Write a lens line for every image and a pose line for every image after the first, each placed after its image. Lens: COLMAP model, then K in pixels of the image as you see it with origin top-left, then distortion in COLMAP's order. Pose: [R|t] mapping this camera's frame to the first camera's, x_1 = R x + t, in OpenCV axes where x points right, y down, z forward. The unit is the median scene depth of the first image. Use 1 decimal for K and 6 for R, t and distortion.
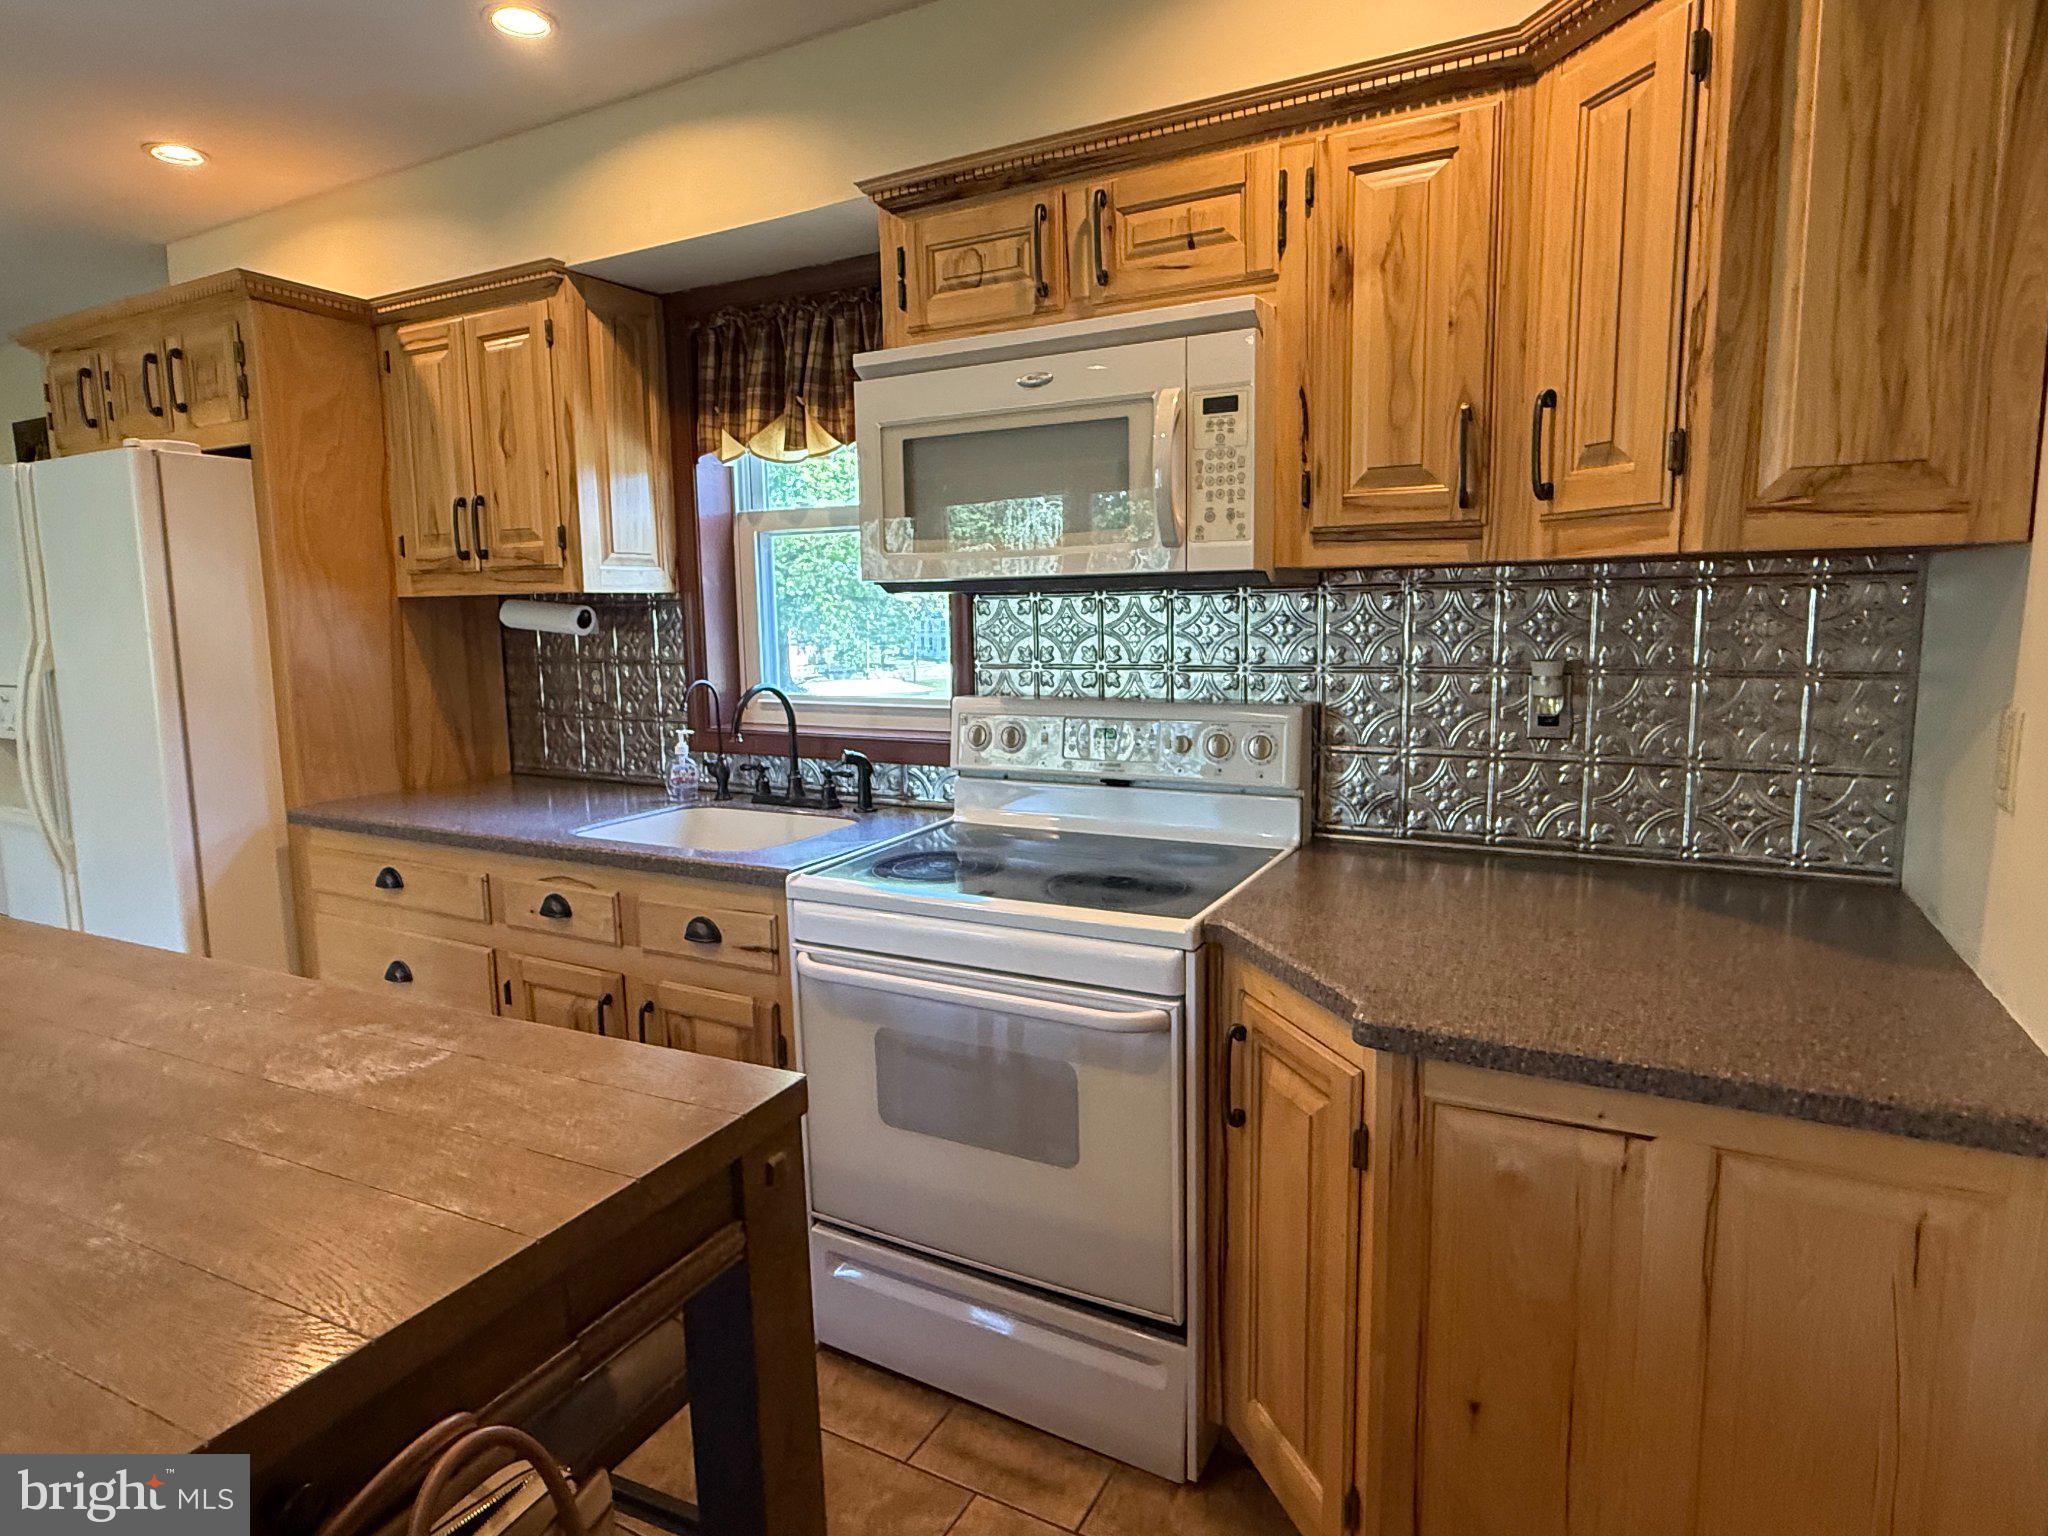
lens RADIAL K [[1160.7, 0, 1019.7], [0, 1160.7, 758.2], [0, 0, 1]] dist [0.002935, -0.000576]
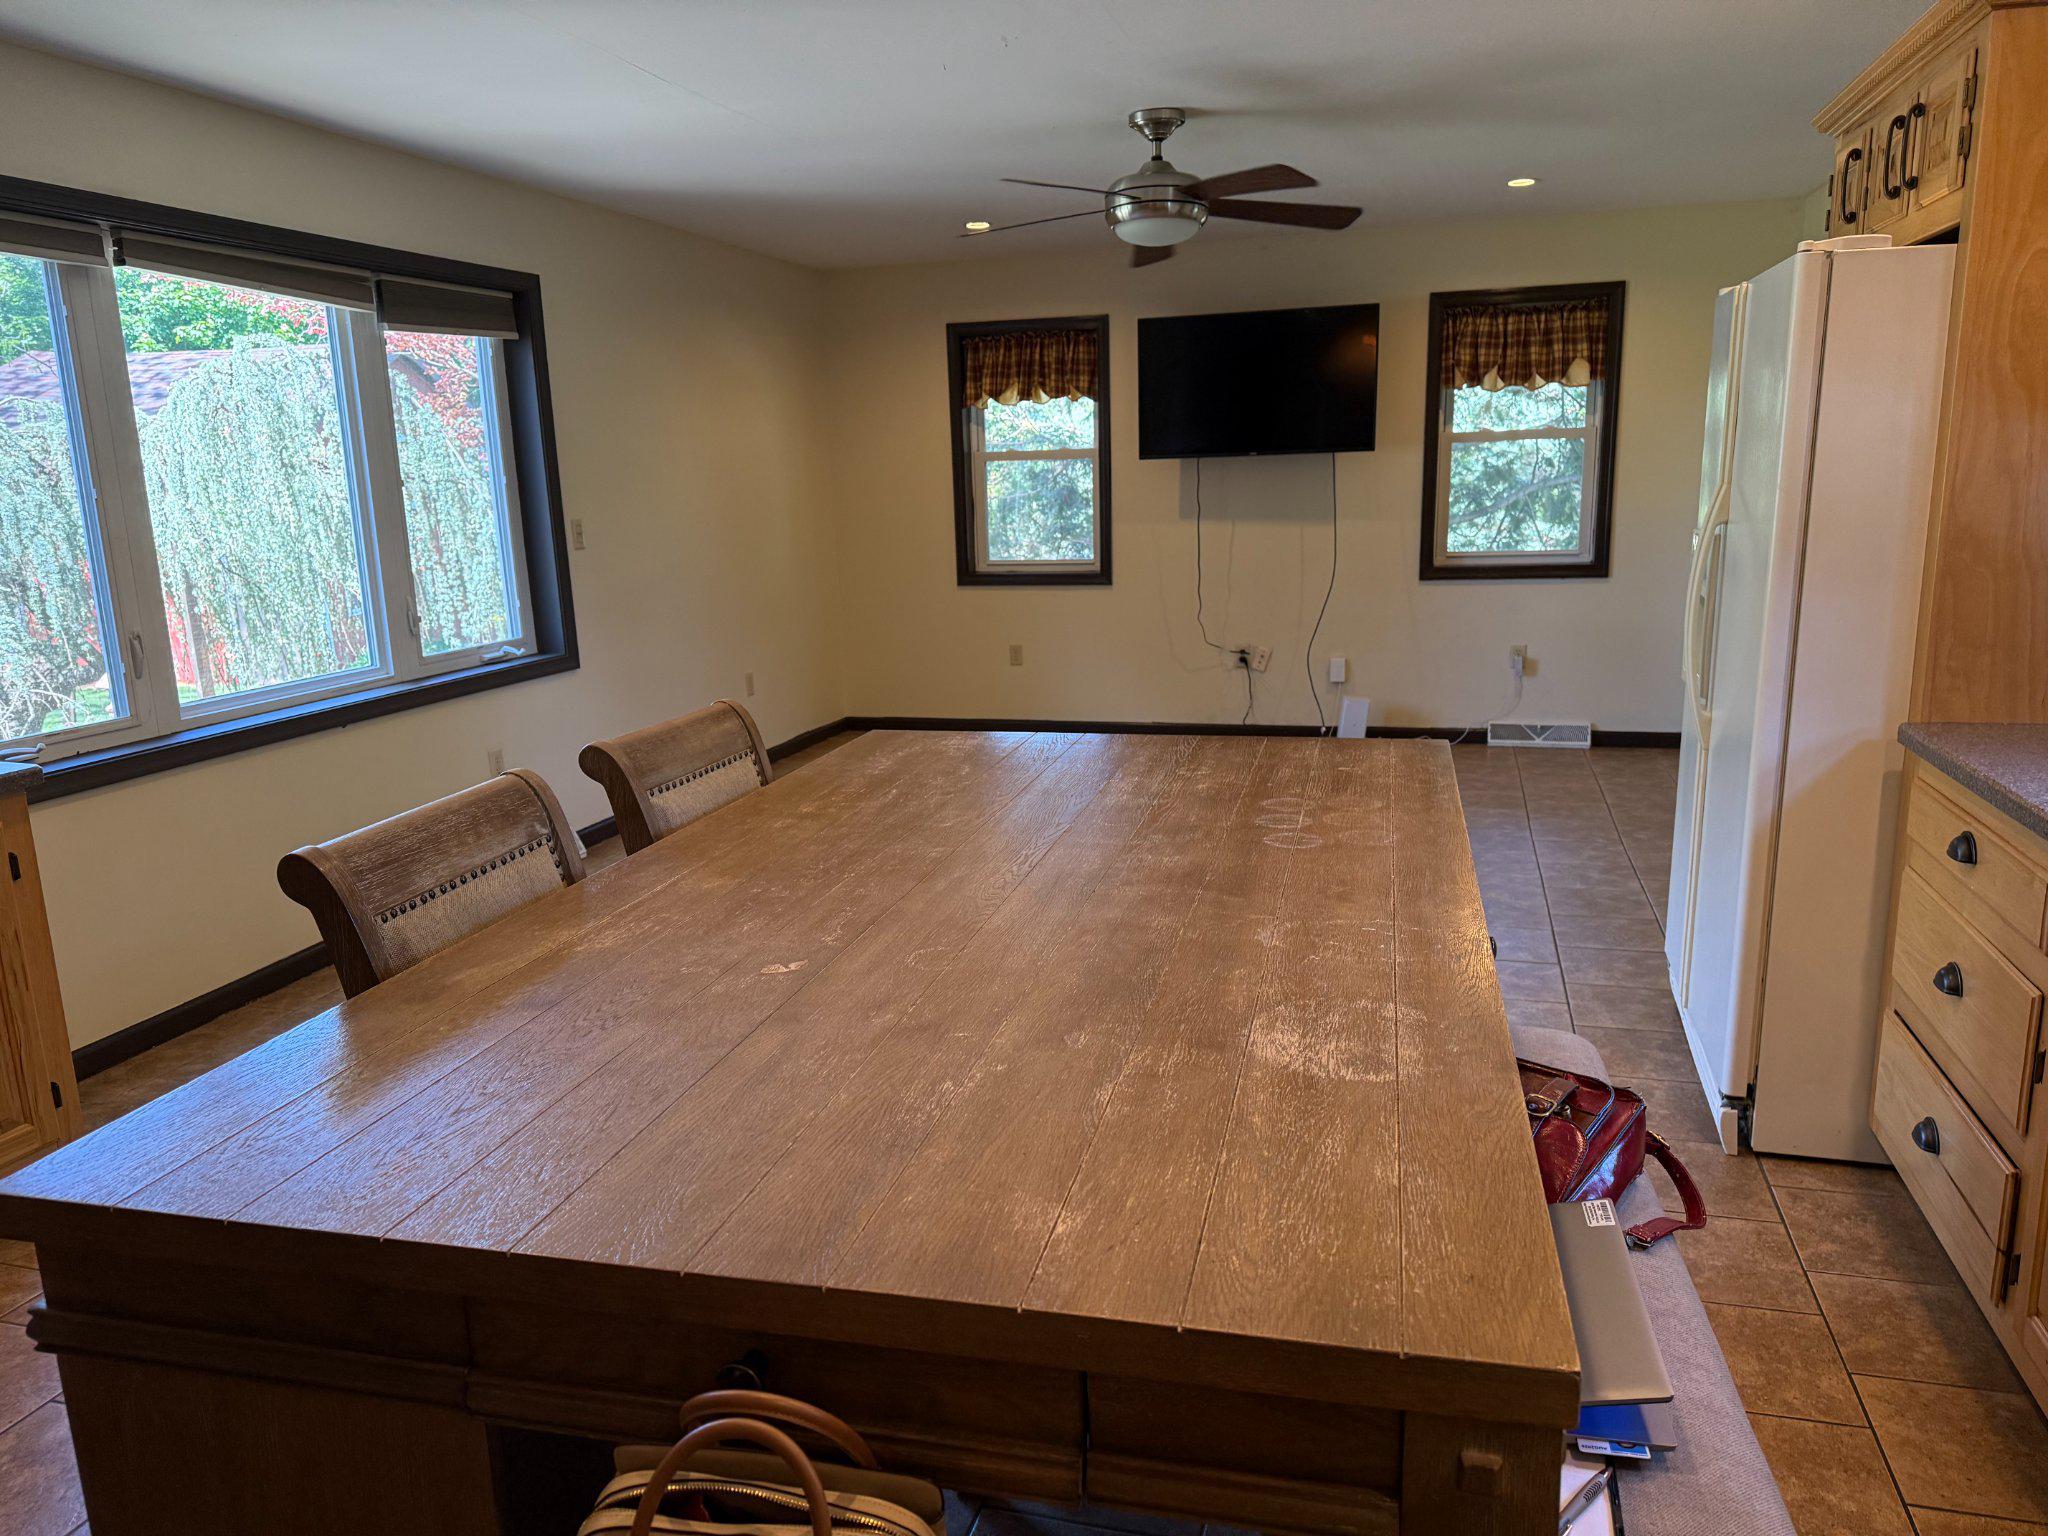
lens RADIAL K [[1458.9, 0, 1025.1], [0, 1458.9, 775.0], [0, 0, 1]] dist [0.010583, 0.002498]
pose [[0.222082, 0.223801, -0.948996, 0.330729], [-0.111721, 0.972731, 0.203254, -0.114241], [0.968606, 0.060884, 0.241029, 0.477861]]
